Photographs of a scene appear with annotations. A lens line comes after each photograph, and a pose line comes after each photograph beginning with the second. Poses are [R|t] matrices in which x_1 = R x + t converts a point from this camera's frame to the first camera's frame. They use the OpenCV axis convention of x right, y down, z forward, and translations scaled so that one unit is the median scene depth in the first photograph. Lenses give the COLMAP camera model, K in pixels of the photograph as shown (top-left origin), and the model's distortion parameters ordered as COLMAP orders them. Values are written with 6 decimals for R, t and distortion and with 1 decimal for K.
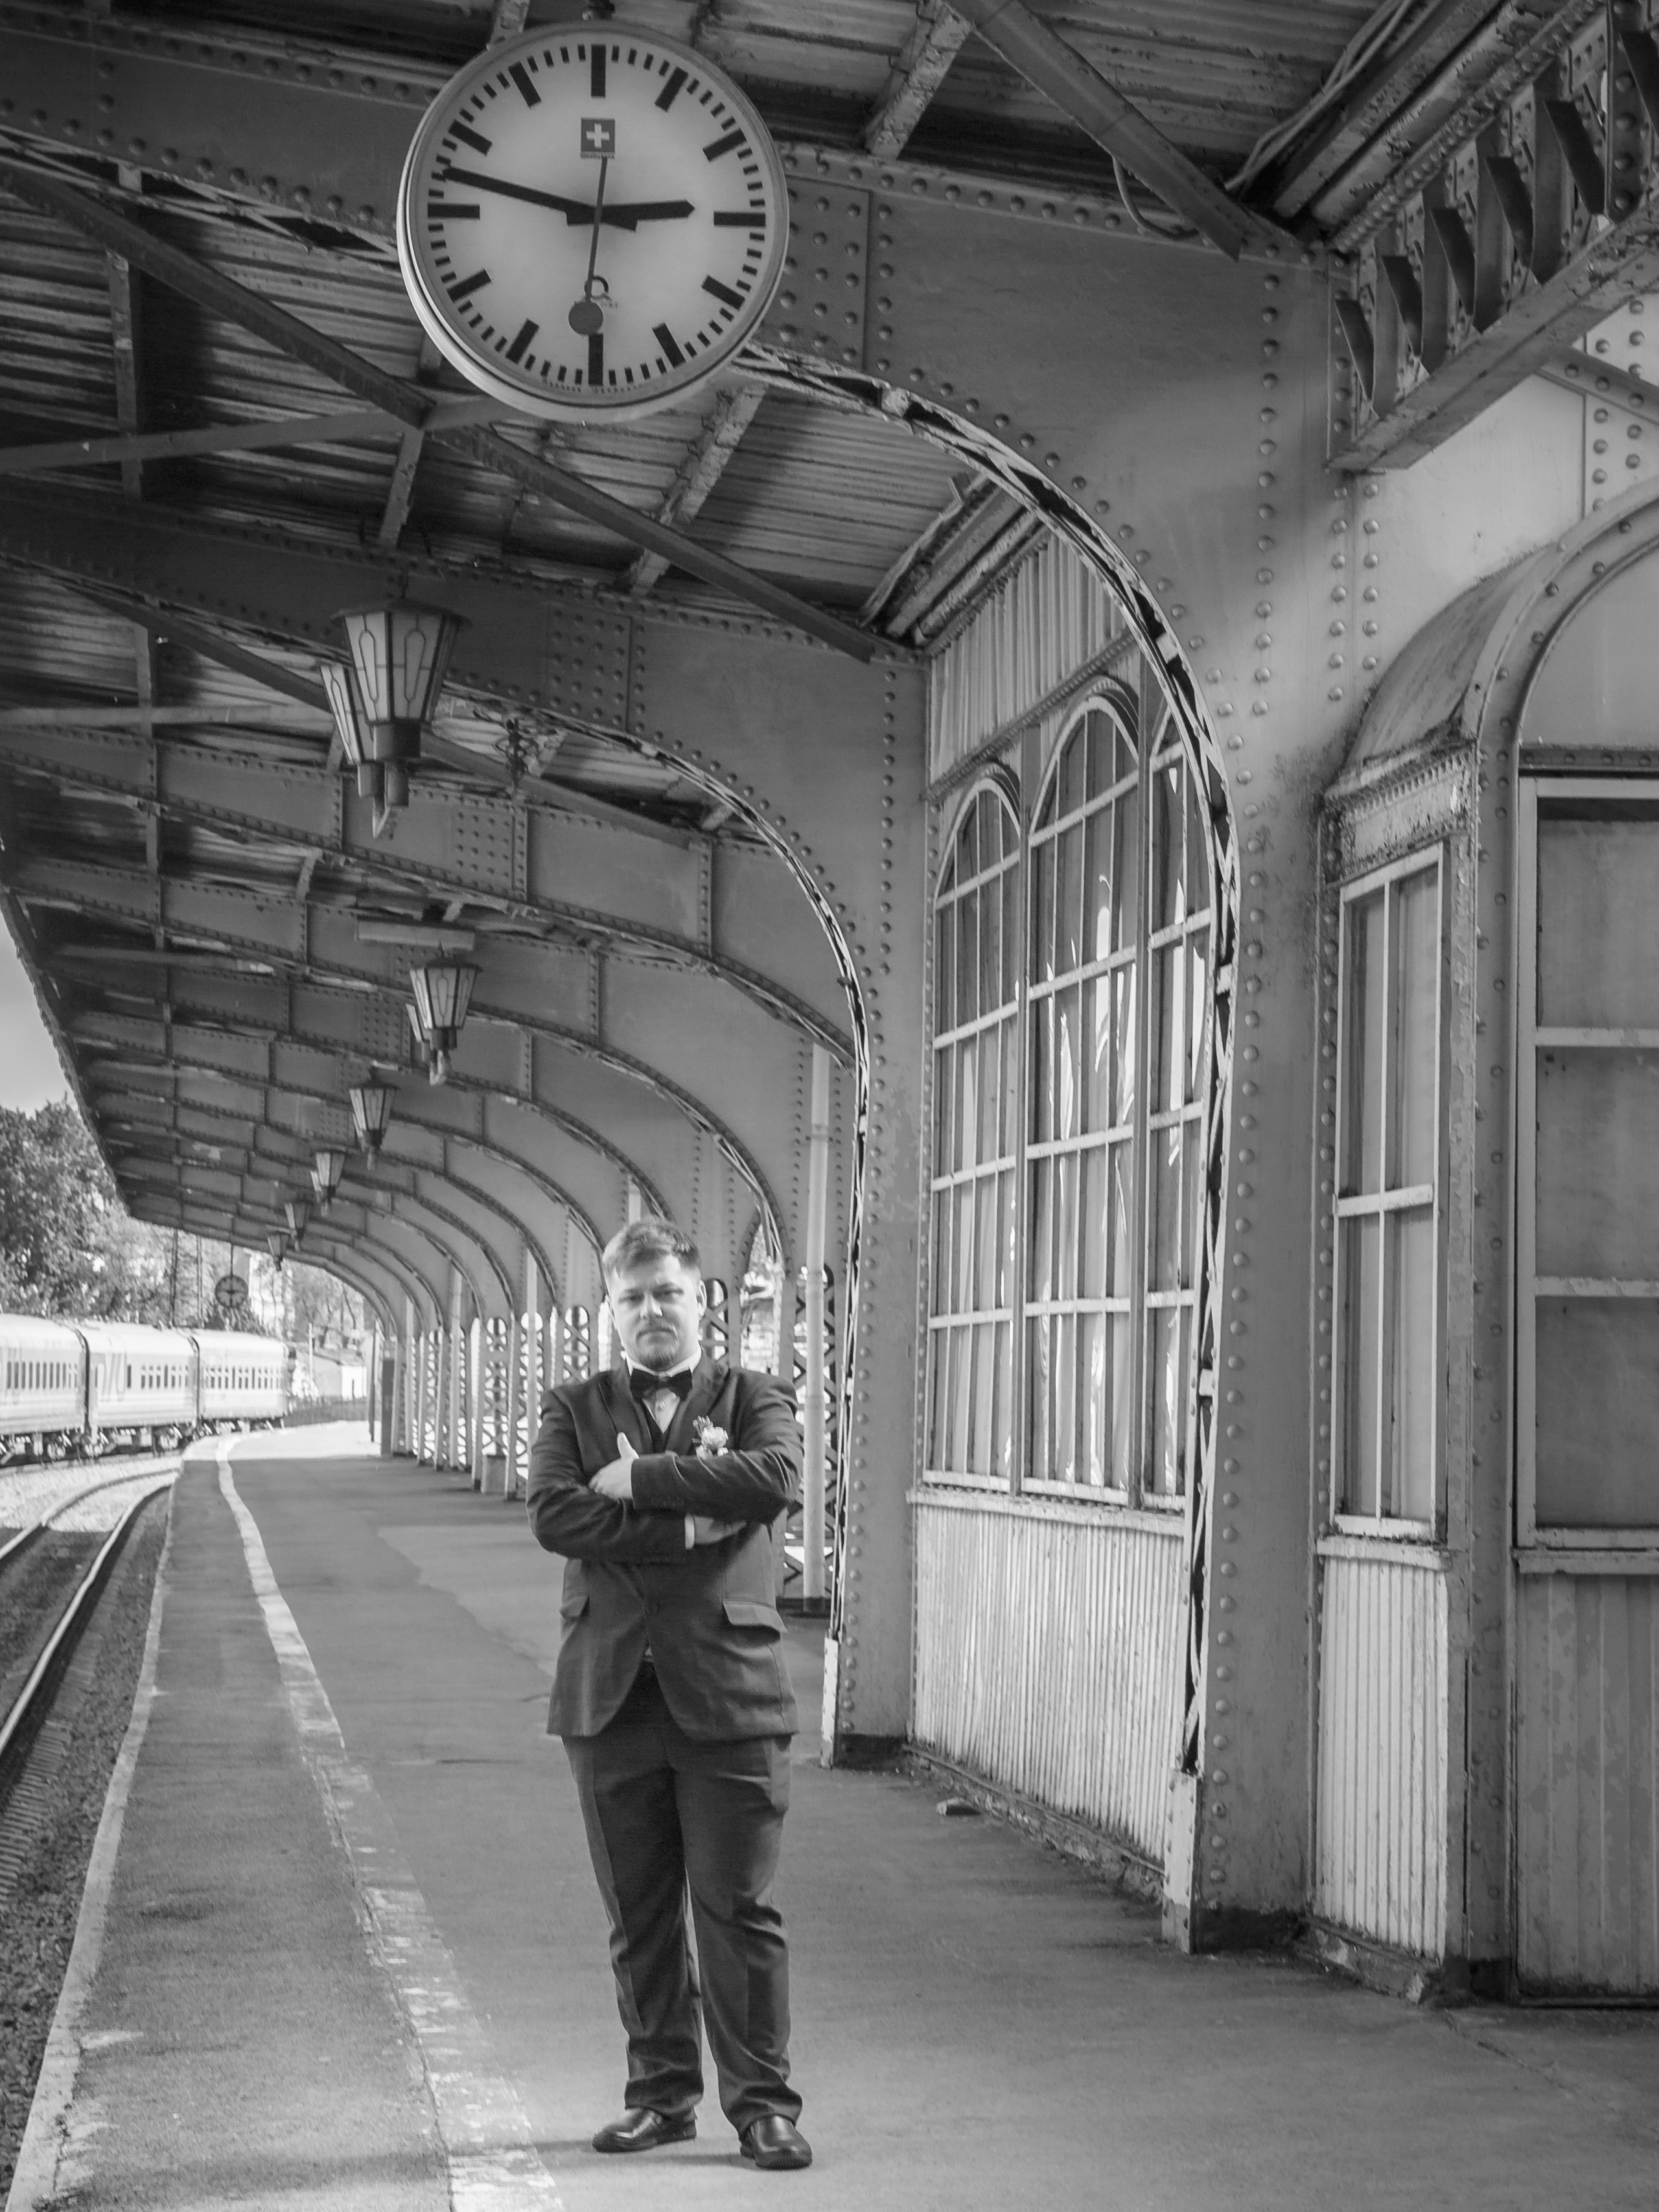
lens RADIAL K [[7115.2, 0, 829.5], [0, 7115.2, 1106.0], [0, 0, 1]] dist [0.089930, 1.621440]
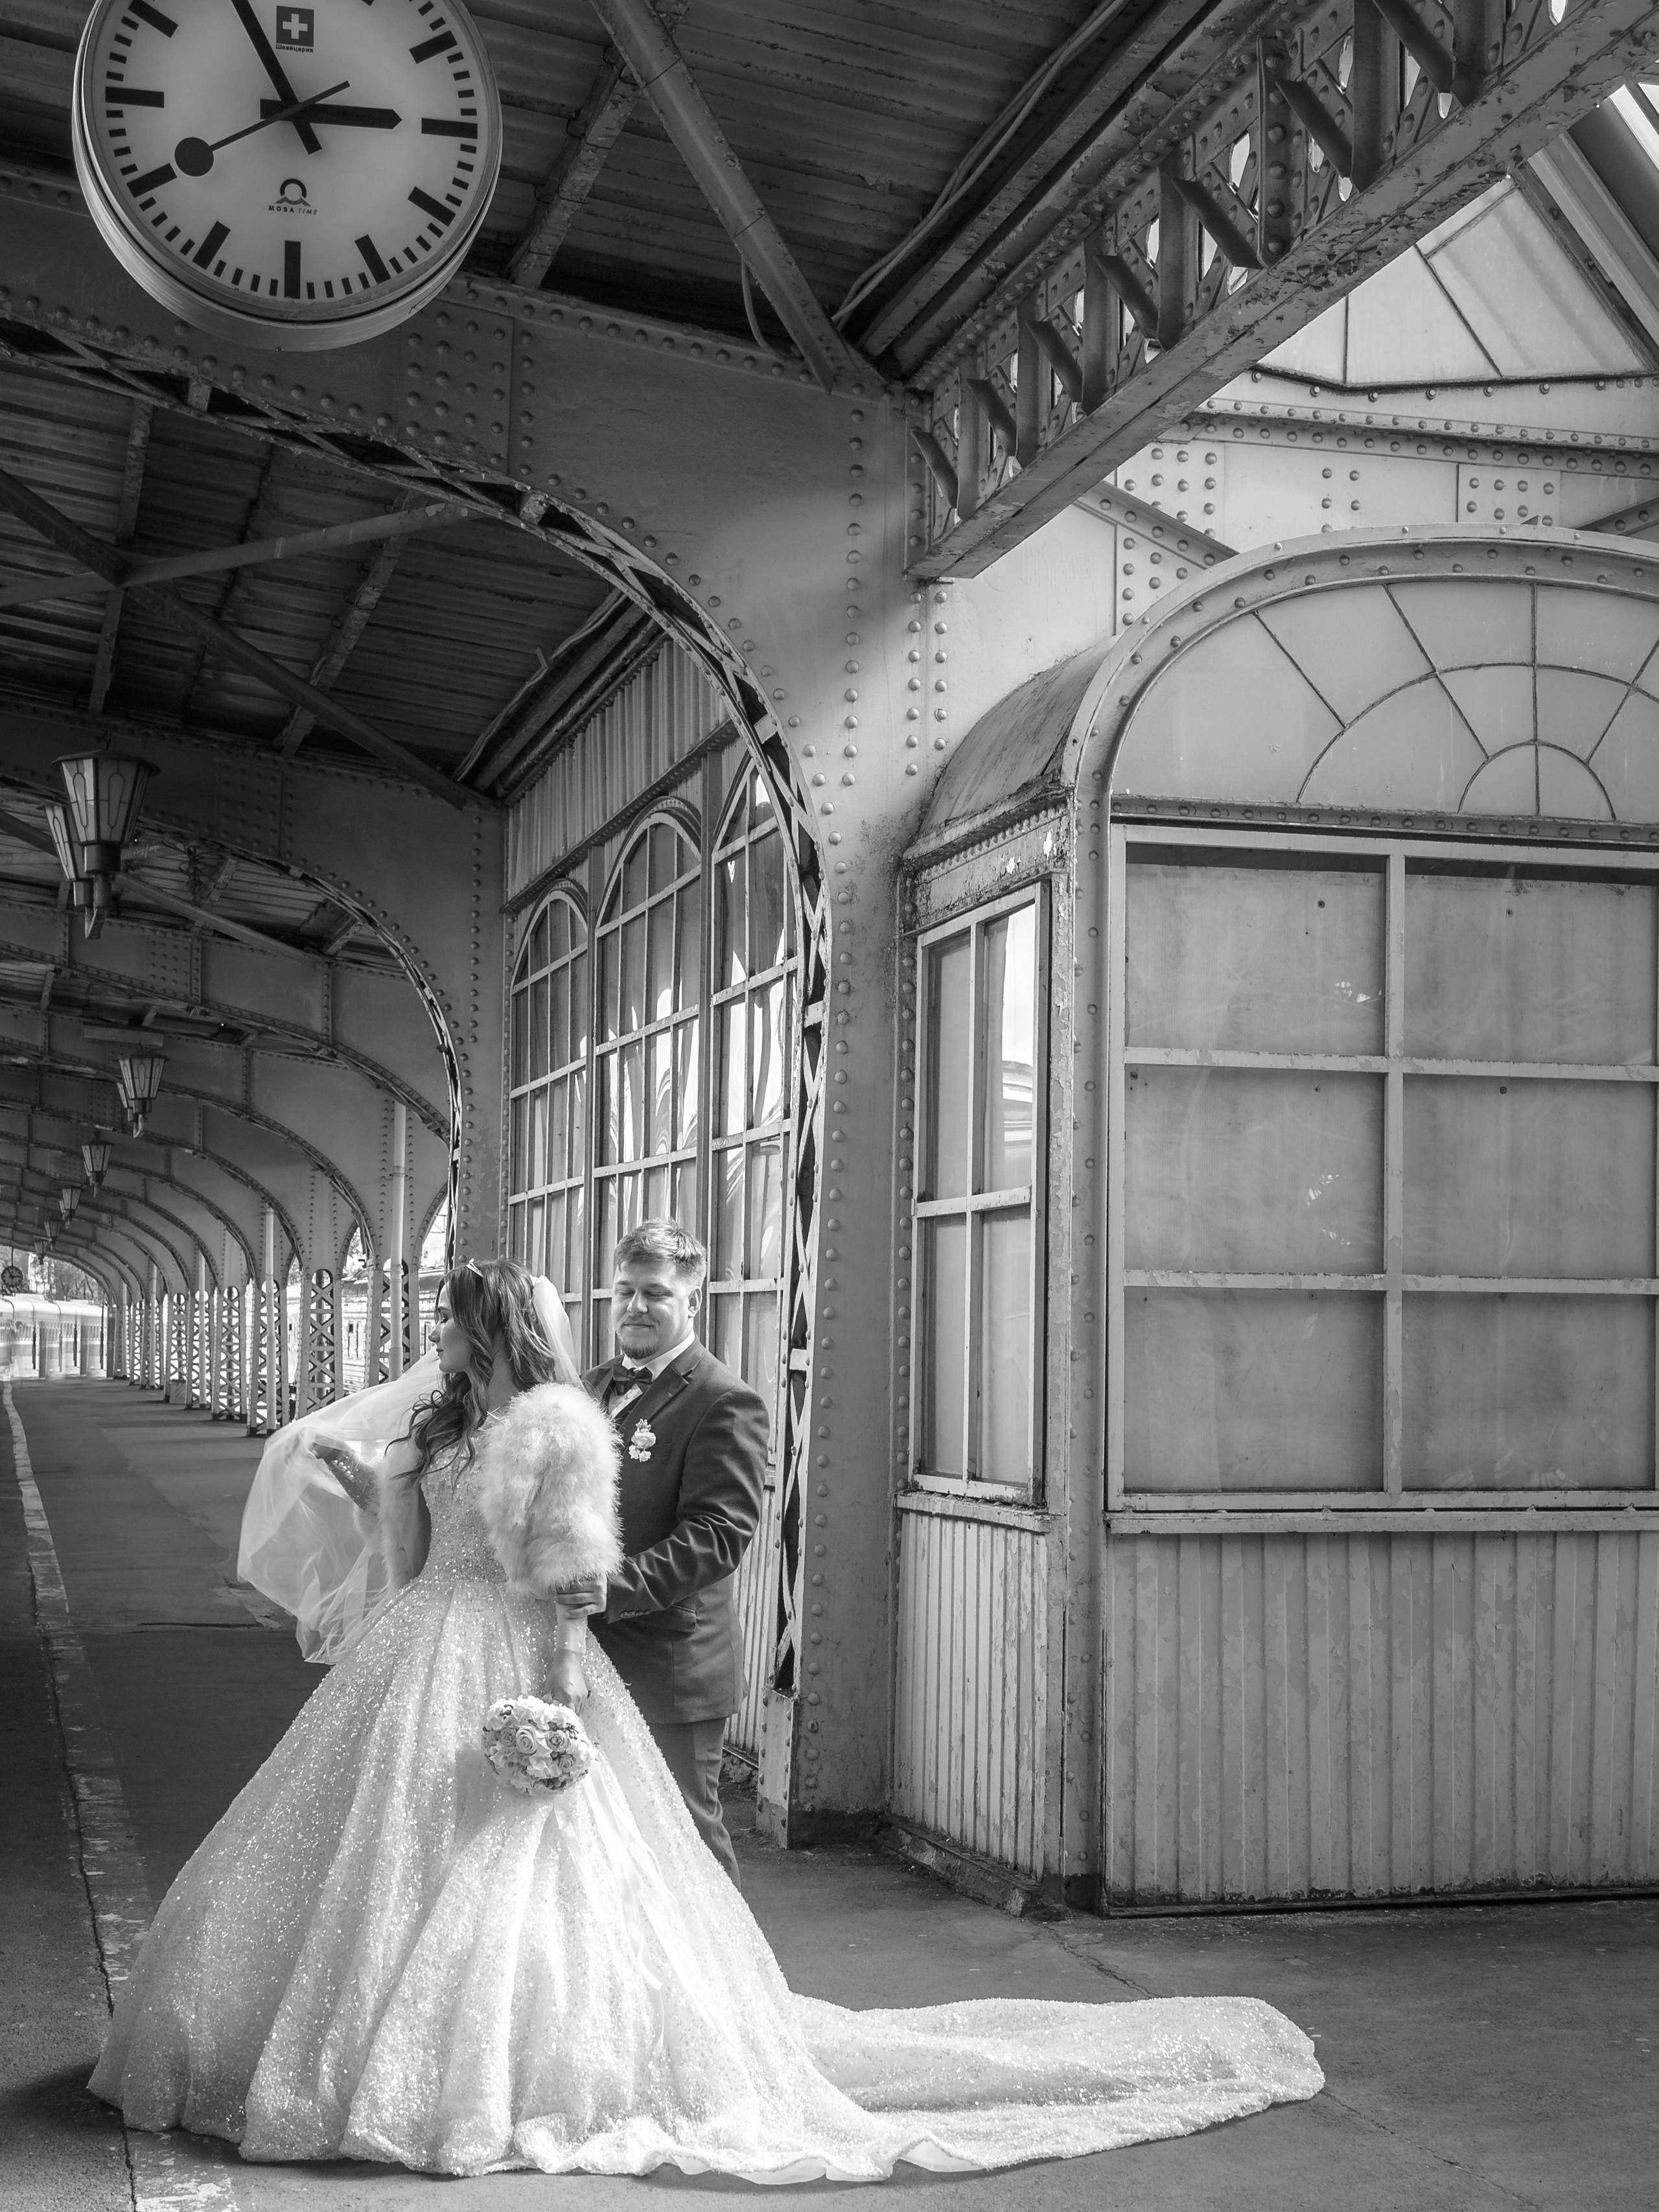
lens RADIAL K [[4146.4, 0, 1019.2], [0, 4146.4, 1337.9], [0, 0, 1]] dist [-0.084376, 0.329964]
pose [[0.988185, -0.000571, 0.153267, -0.013107], [-0.005664, 0.999174, 0.040243, 0.006545], [-0.153164, -0.040636, 0.987365, 0.273403]]
